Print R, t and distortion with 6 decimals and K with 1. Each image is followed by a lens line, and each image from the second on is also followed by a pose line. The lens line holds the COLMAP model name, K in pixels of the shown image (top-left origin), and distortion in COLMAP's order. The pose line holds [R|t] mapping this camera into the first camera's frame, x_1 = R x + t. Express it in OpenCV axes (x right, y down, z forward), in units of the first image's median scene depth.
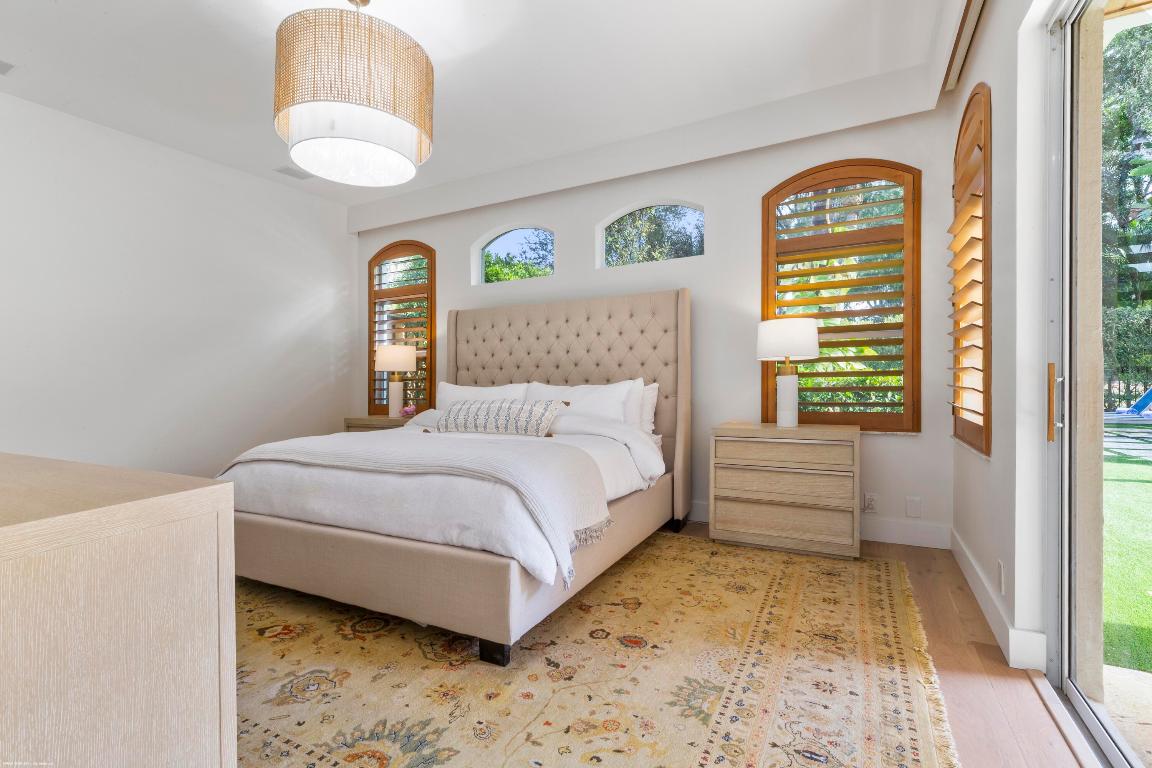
lens RADIAL K [[528.7, 0, 576.0], [0, 528.7, 384.0], [0, 0, 1]] dist [0.002570, 0.000008]
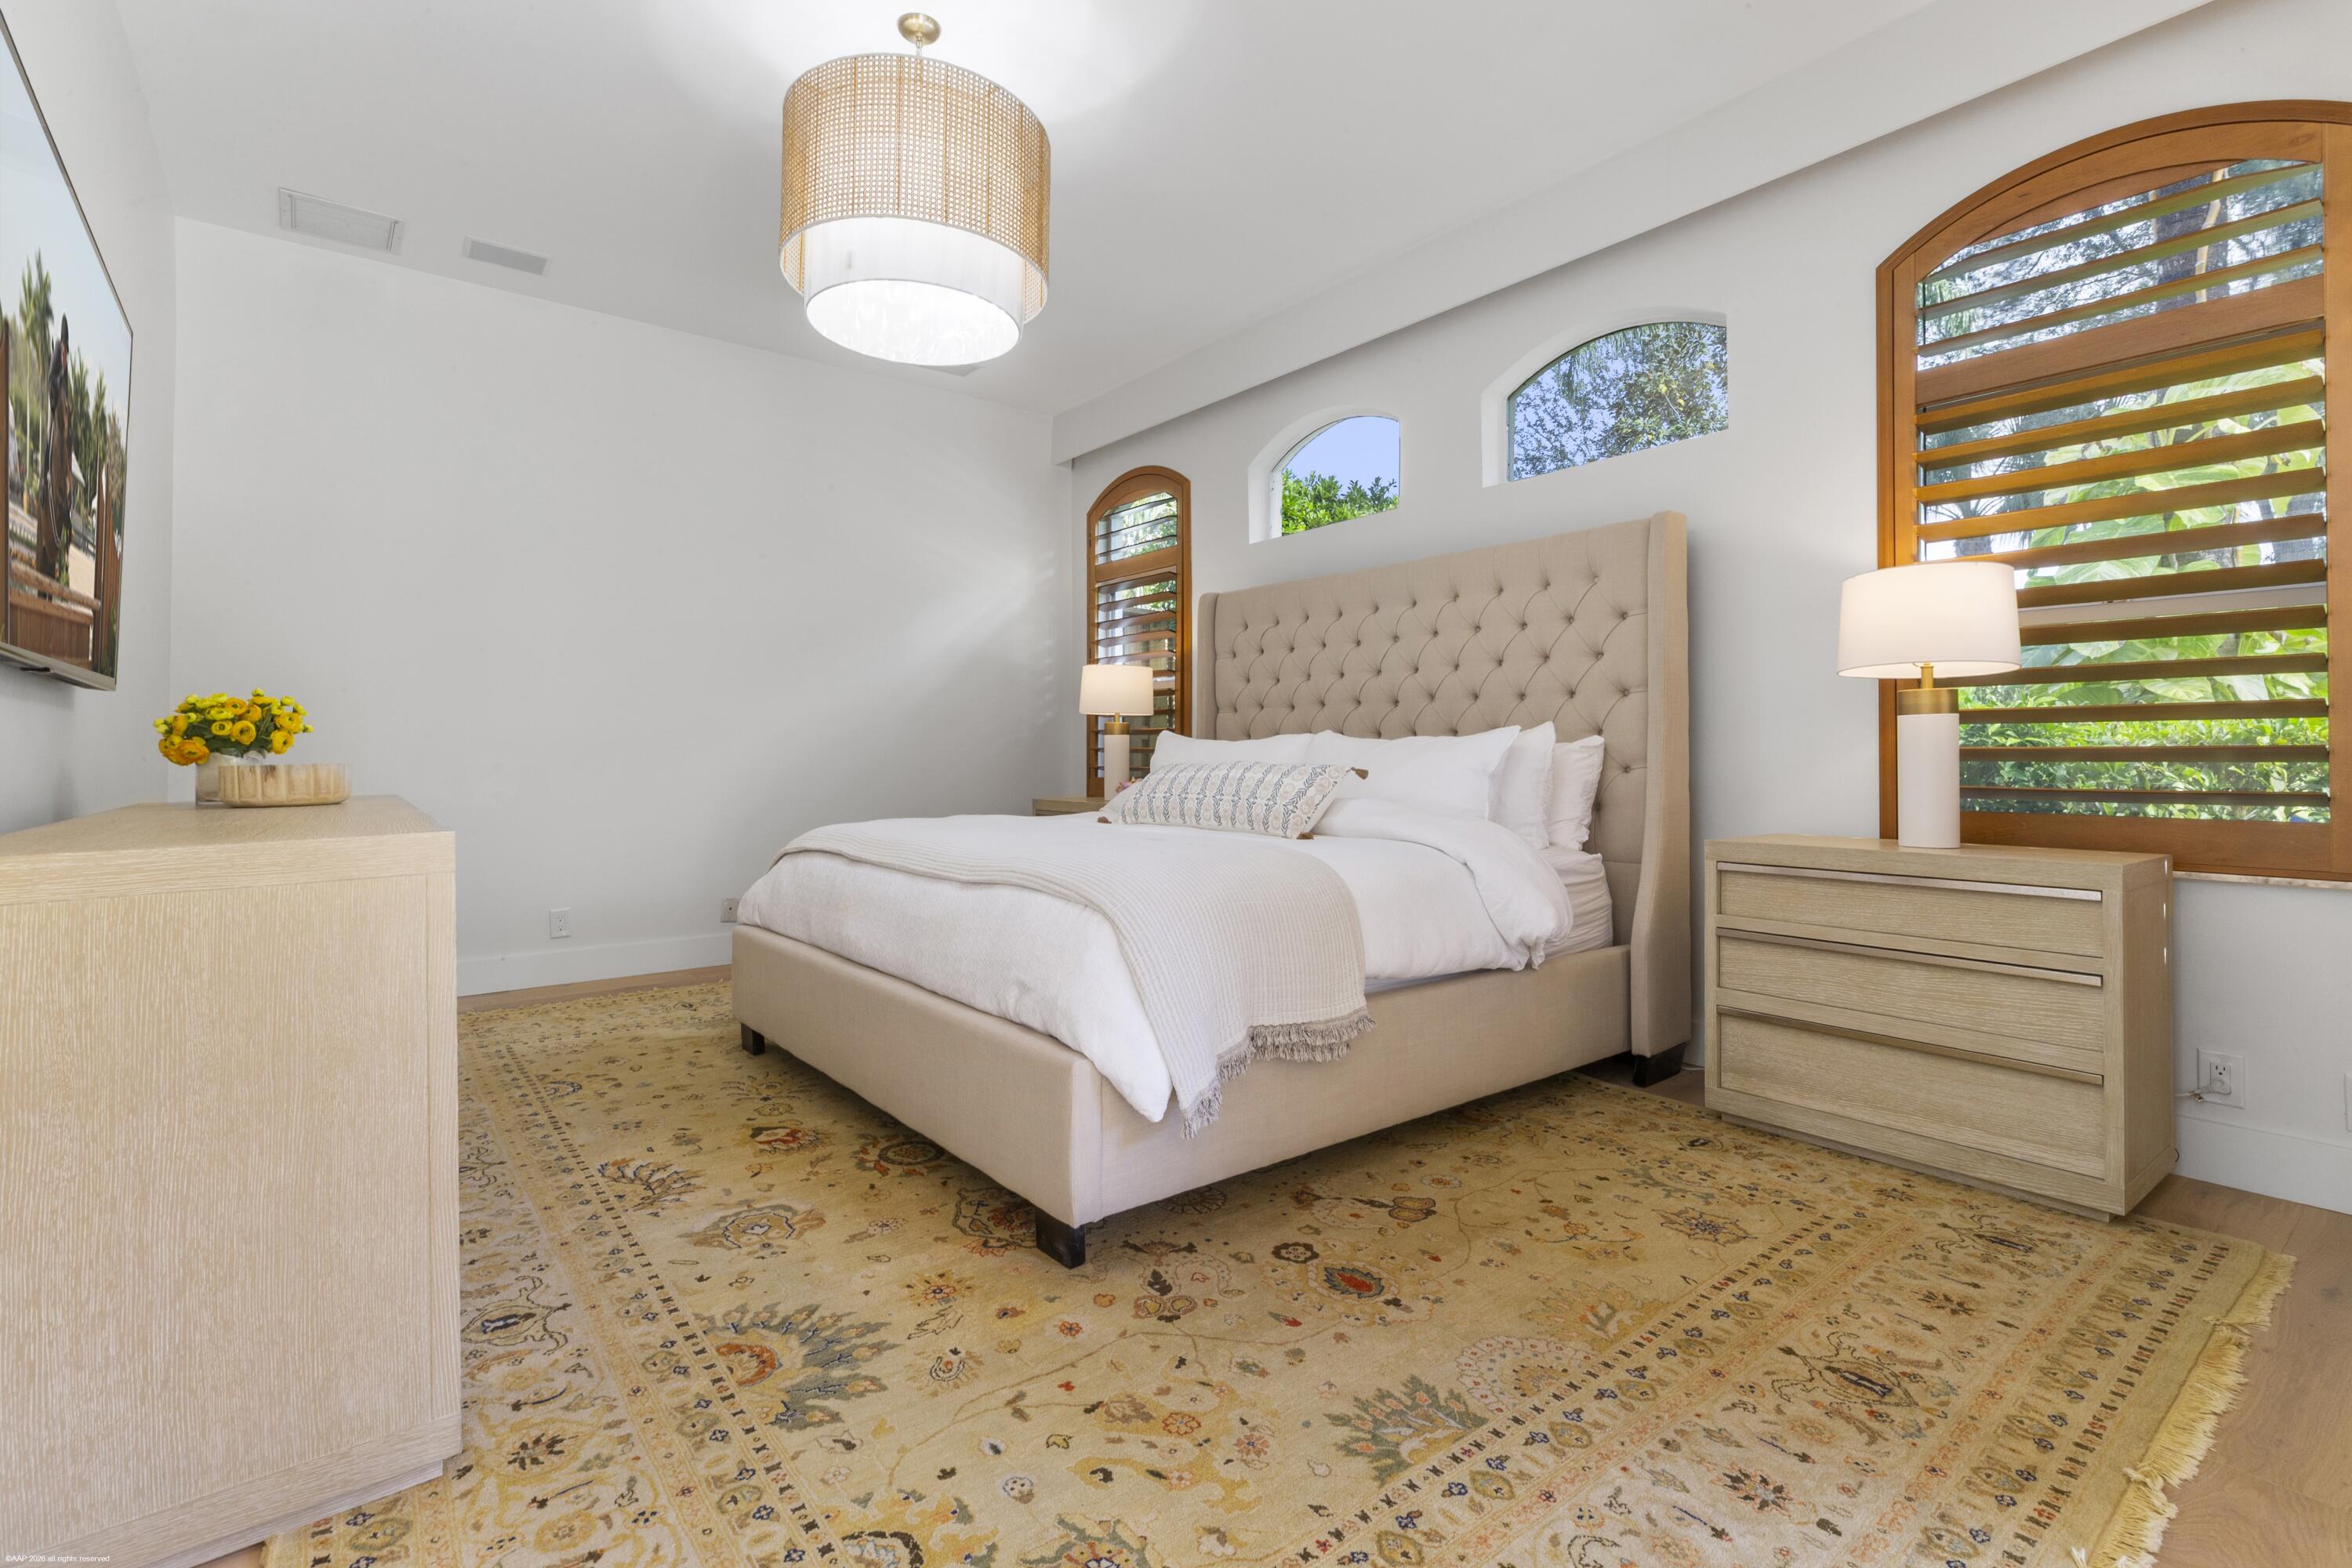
lens RADIAL K [[1072.9, 0, 1172.5], [0, 1072.9, 748.3], [0, 0, 1]] dist [0.000793, -0.000005]
pose [[0.914239, 0.016496, -0.404840, 0.276895], [-0.021236, 0.999748, -0.007218, 0.032407], [0.404619, 0.015196, 0.914359, 0.072756]]
